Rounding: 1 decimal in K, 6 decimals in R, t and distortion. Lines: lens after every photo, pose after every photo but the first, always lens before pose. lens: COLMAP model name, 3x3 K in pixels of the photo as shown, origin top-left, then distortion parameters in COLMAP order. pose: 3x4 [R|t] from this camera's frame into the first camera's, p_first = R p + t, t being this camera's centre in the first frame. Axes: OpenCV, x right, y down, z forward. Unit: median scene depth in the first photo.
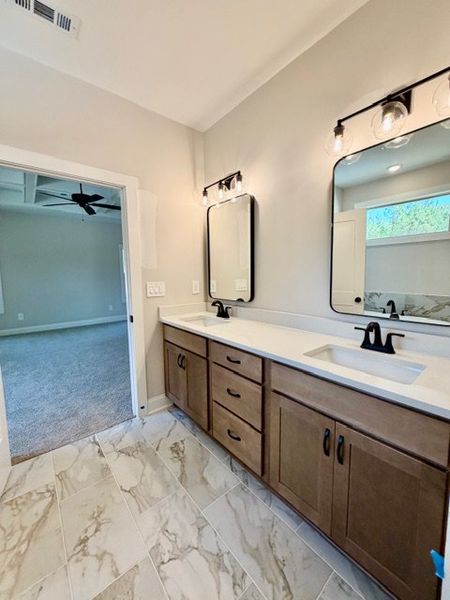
lens RADIAL K [[242.7, 0, 227.1], [0, 242.7, 300.7], [0, 0, 1]] dist [0.004969, -0.000665]
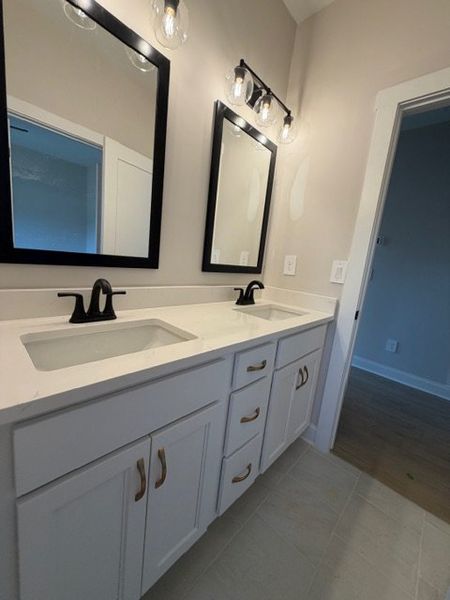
lens RADIAL K [[242.7, 0, 222.9], [0, 242.7, 300.2], [0, 0, 1]] dist [0.004969, -0.000665]
pose [[-0.113094, -0.172399, 0.978513, -0.093546], [0.000310, 0.984826, 0.173547, 0.020679], [-0.993584, 0.019930, -0.111324, 0.601129]]
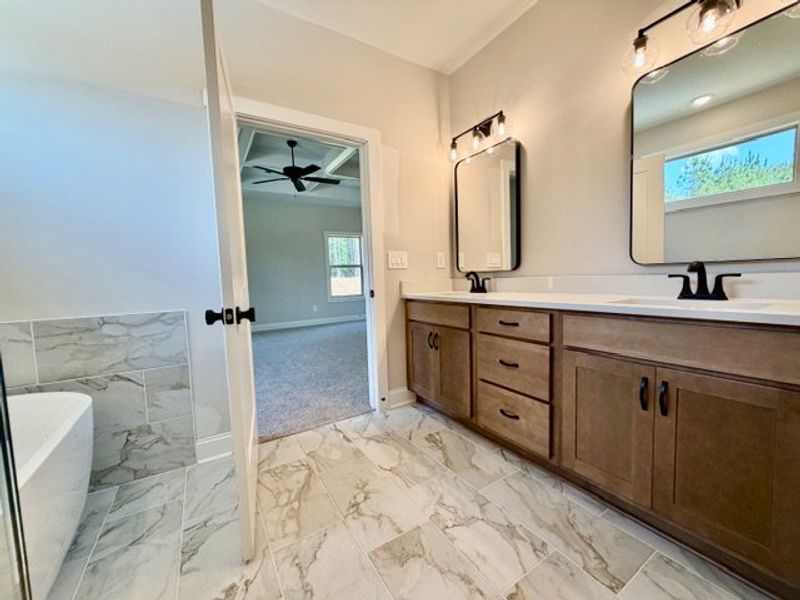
lens RADIAL K [[323.6, 0, 402.2], [0, 323.6, 303.7], [0, 0, 1]] dist [0.004969, -0.000665]
pose [[0.990949, -0.009005, -0.133935, -0.193691], [0.005258, 0.999585, -0.028307, 0.208681], [0.134135, 0.027347, 0.990586, -0.174690]]
